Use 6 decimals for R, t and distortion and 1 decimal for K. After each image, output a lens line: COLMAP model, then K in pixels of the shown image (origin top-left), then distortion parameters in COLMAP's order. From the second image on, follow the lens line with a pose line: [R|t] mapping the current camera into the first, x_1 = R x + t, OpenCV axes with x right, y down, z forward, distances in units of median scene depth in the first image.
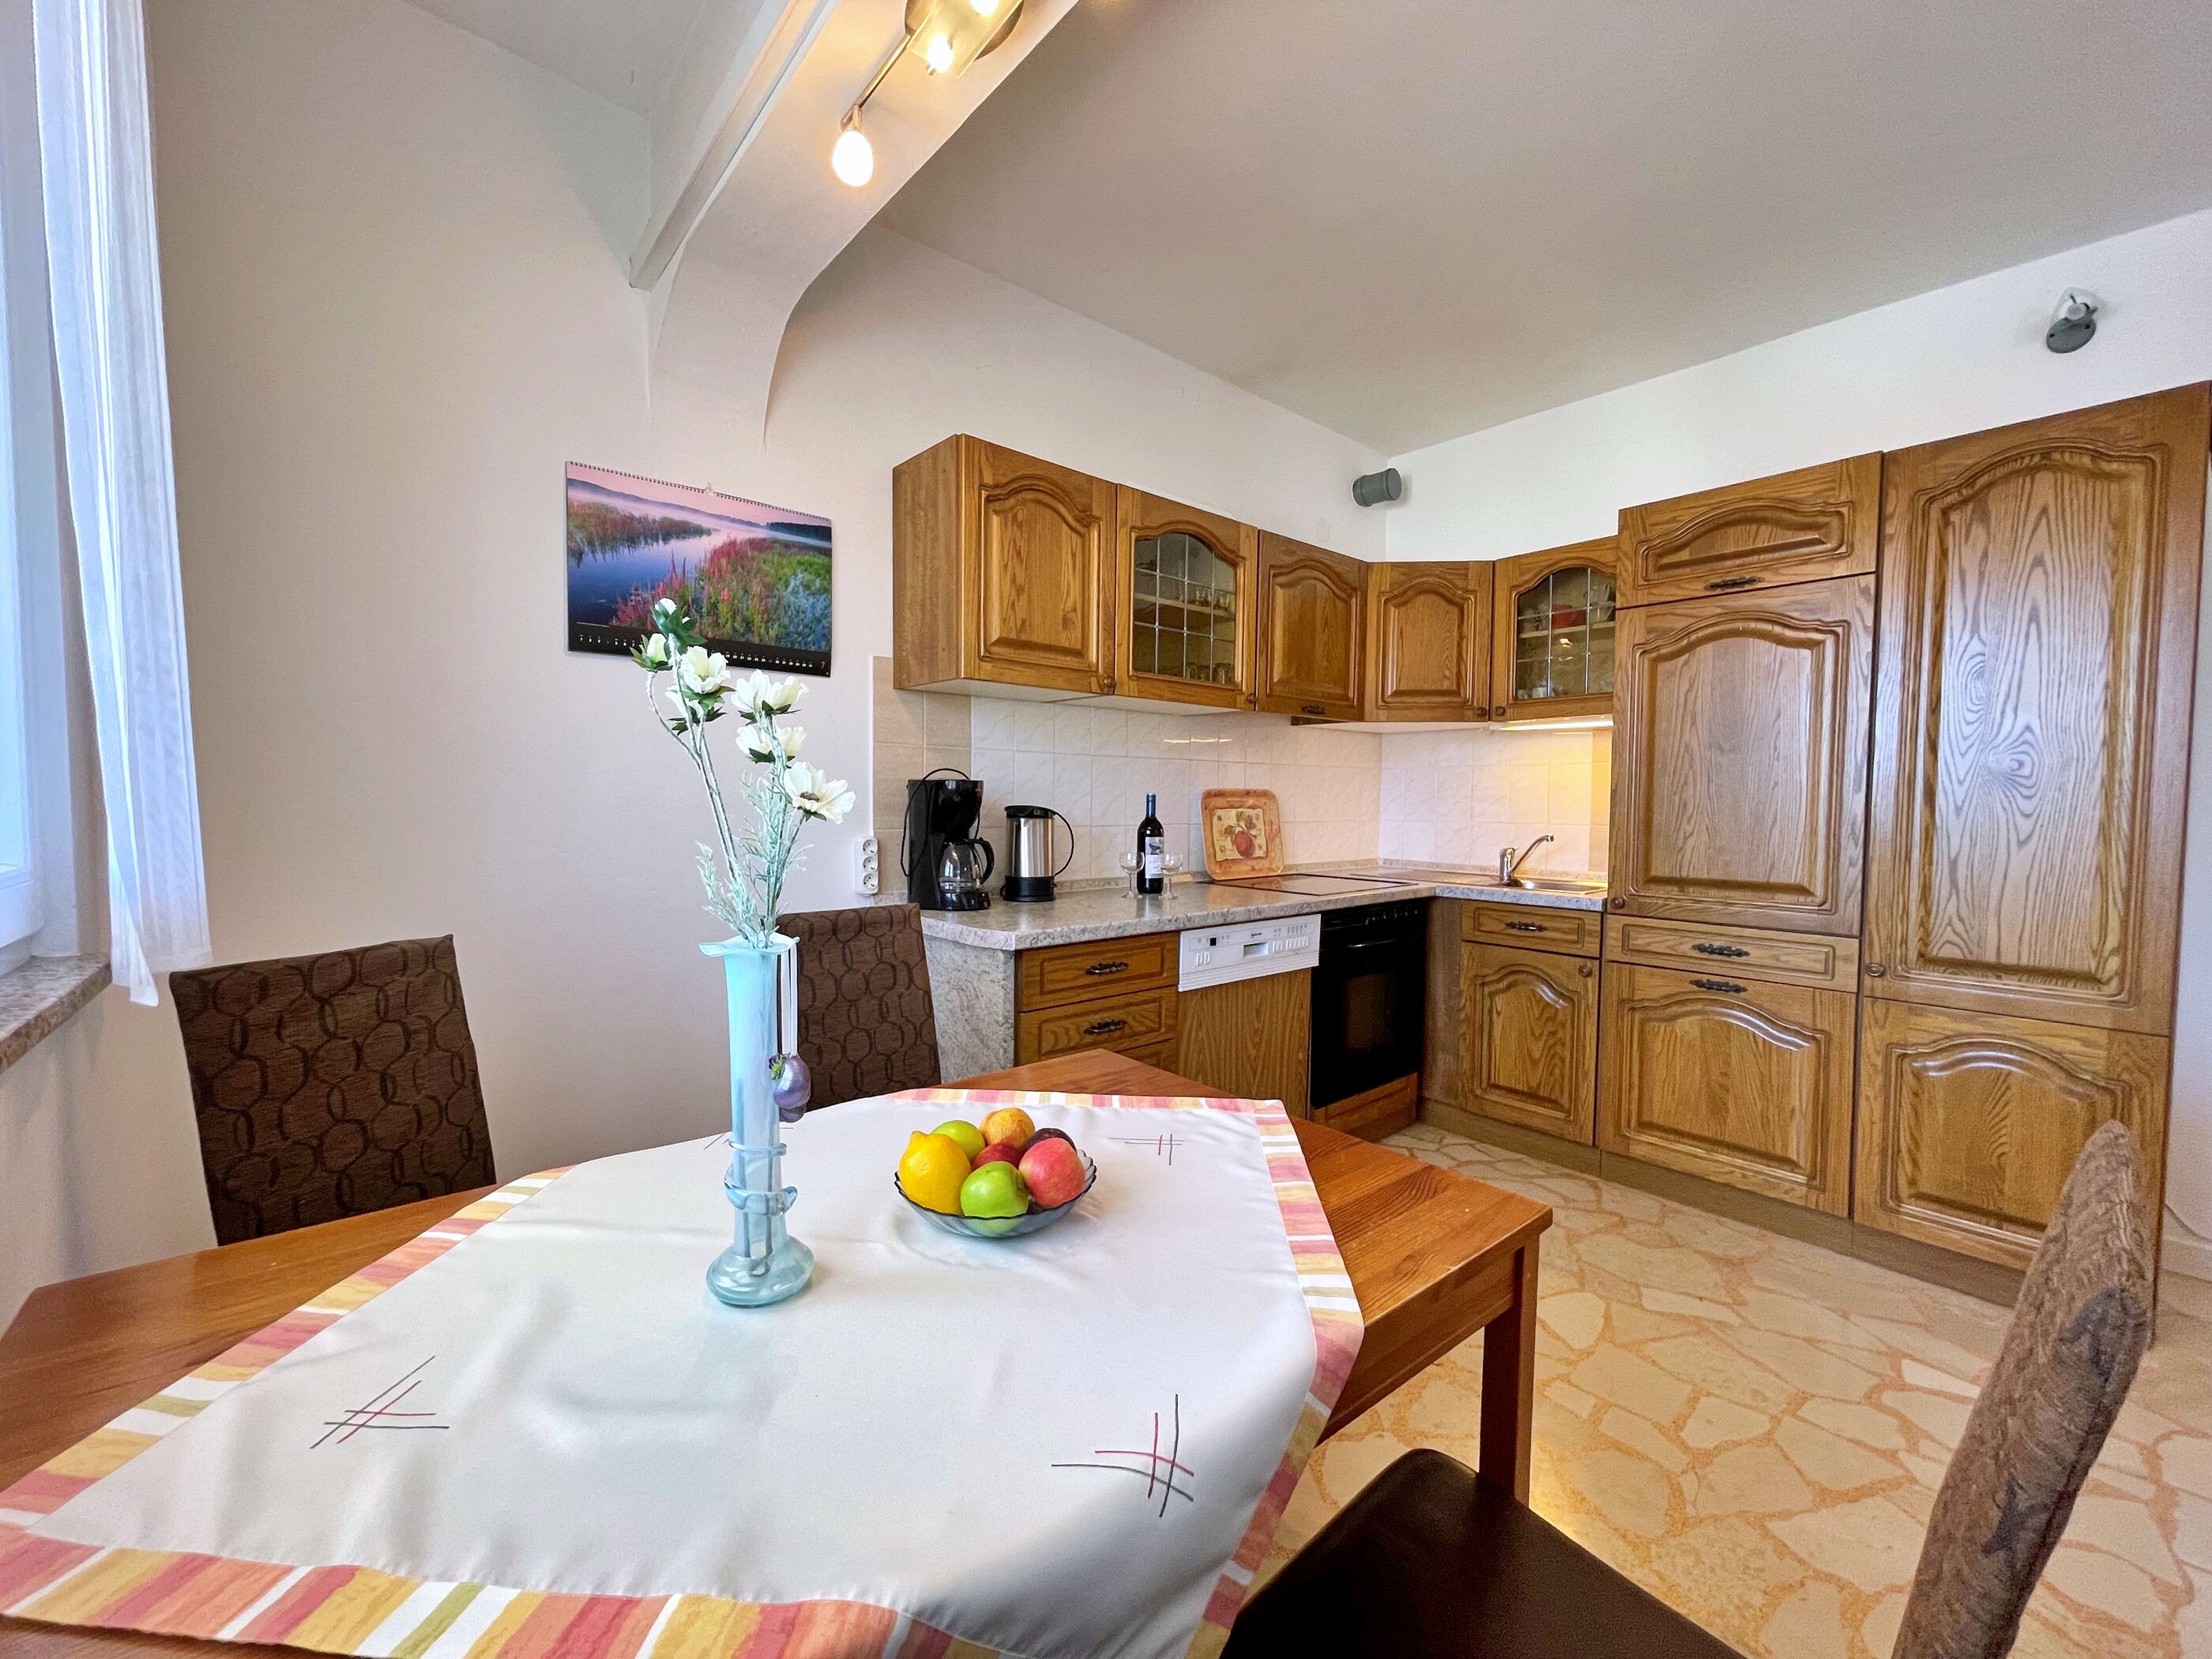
lens RADIAL K [[897.3, 0, 1092.2], [0, 897.3, 836.1], [0, 0, 1]] dist [0.006865, -0.000052]
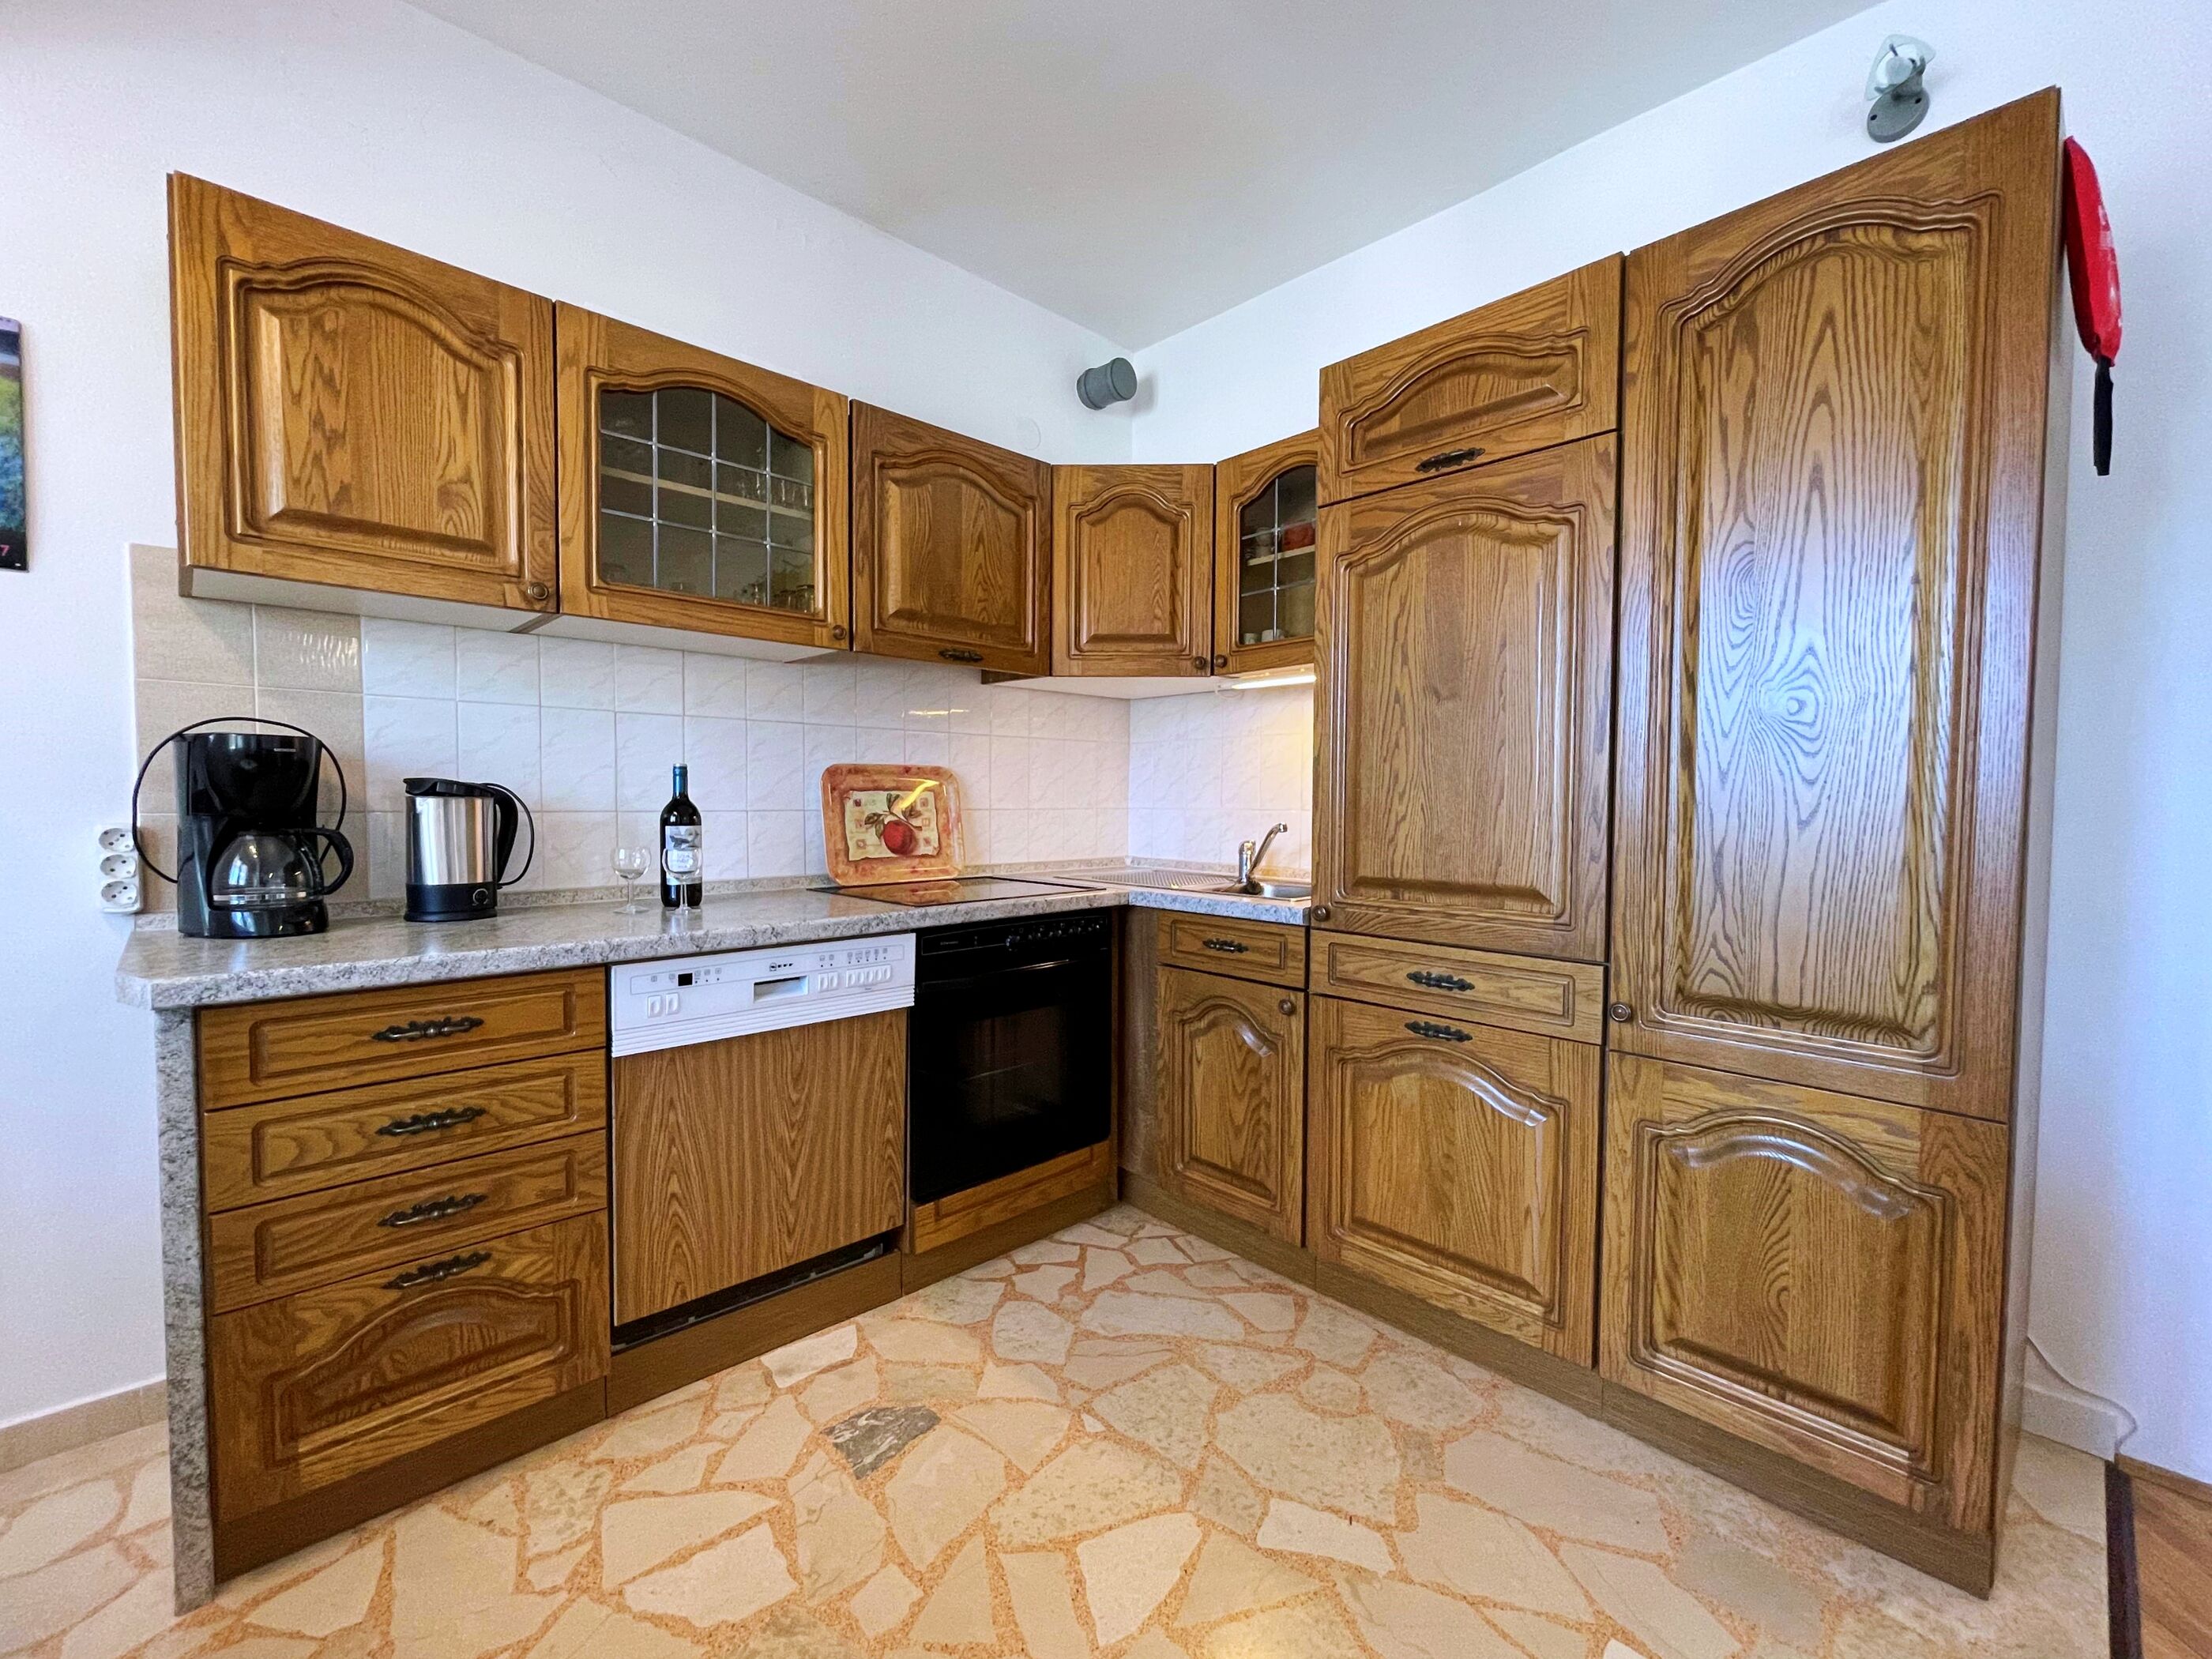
lens RADIAL K [[923.6, 0, 1097.0], [0, 923.6, 835.0], [0, 0, 1]] dist [0.000216, 0.003783]
pose [[0.998960, -0.004221, 0.045403, 0.411324], [0.004384, 0.999984, -0.003484, 0.013991], [-0.045387, 0.003679, 0.998963, 0.296438]]
